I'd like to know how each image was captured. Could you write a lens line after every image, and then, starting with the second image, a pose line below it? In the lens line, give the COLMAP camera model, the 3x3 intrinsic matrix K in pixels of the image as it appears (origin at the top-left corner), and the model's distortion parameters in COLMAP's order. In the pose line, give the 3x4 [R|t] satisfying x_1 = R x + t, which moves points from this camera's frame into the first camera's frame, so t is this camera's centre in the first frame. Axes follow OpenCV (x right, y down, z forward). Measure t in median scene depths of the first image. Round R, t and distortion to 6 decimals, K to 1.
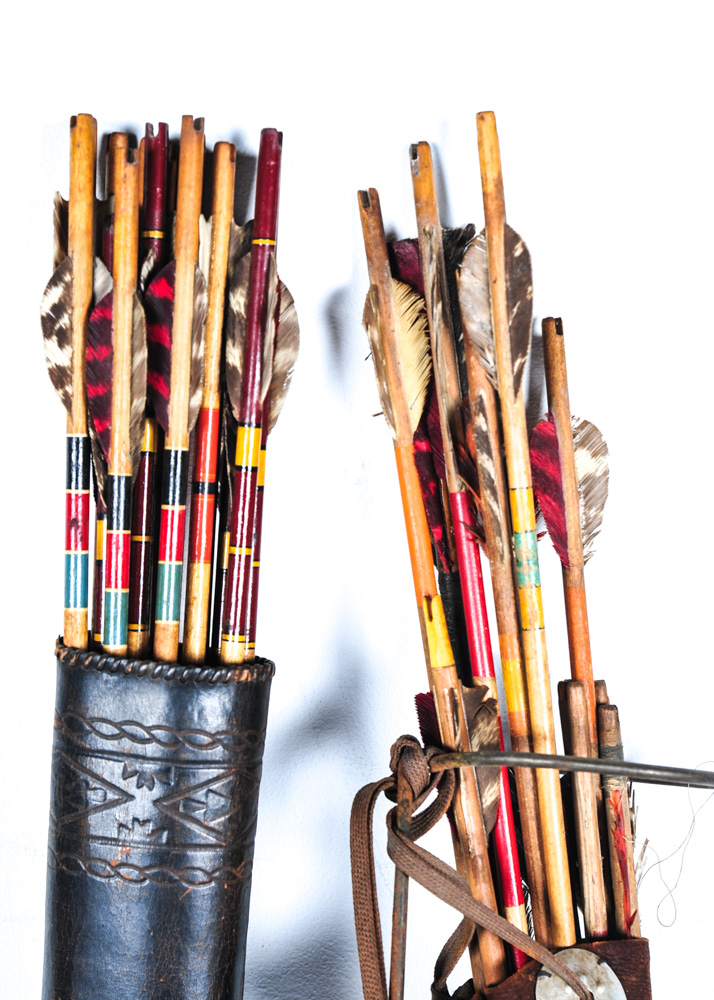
lens RADIAL K [[1792.8, 0, 358.3], [0, 1792.8, 495.5], [0, 0, 1]] dist [0.039776, 0.000000]
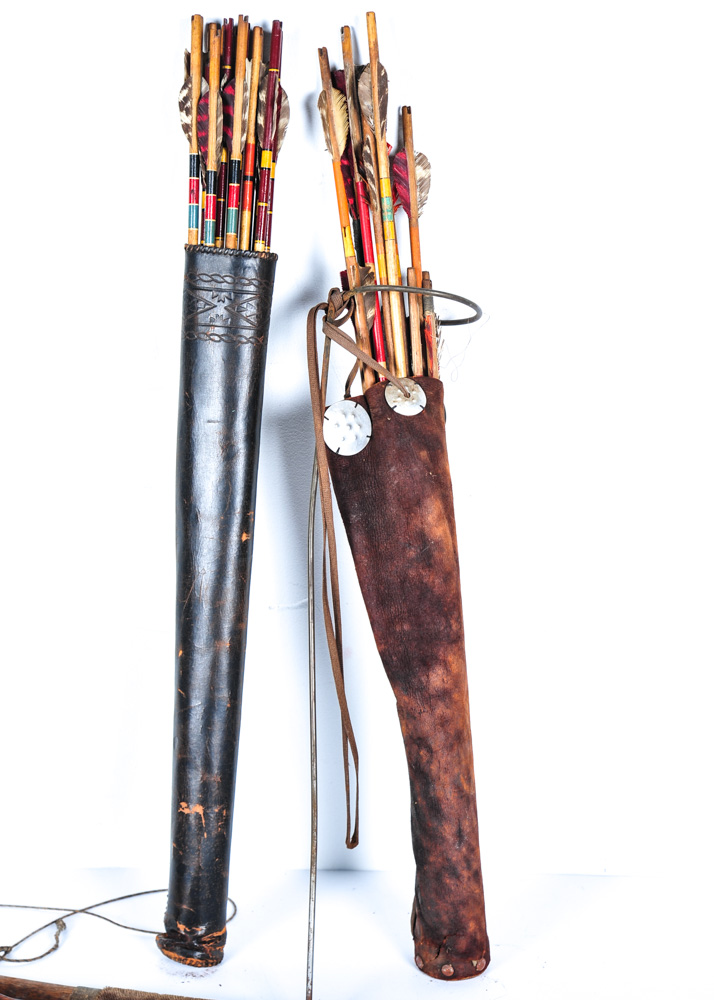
lens RADIAL K [[2115.3, 0, 356.7], [0, 2115.3, 504.8], [0, 0, 1]] dist [0.216010, 0.000000]
pose [[0.995214, 0.010083, -0.097197, 0.325811], [-0.008912, 0.999882, 0.012475, 0.382709], [0.097312, -0.011549, 0.995187, -1.731785]]
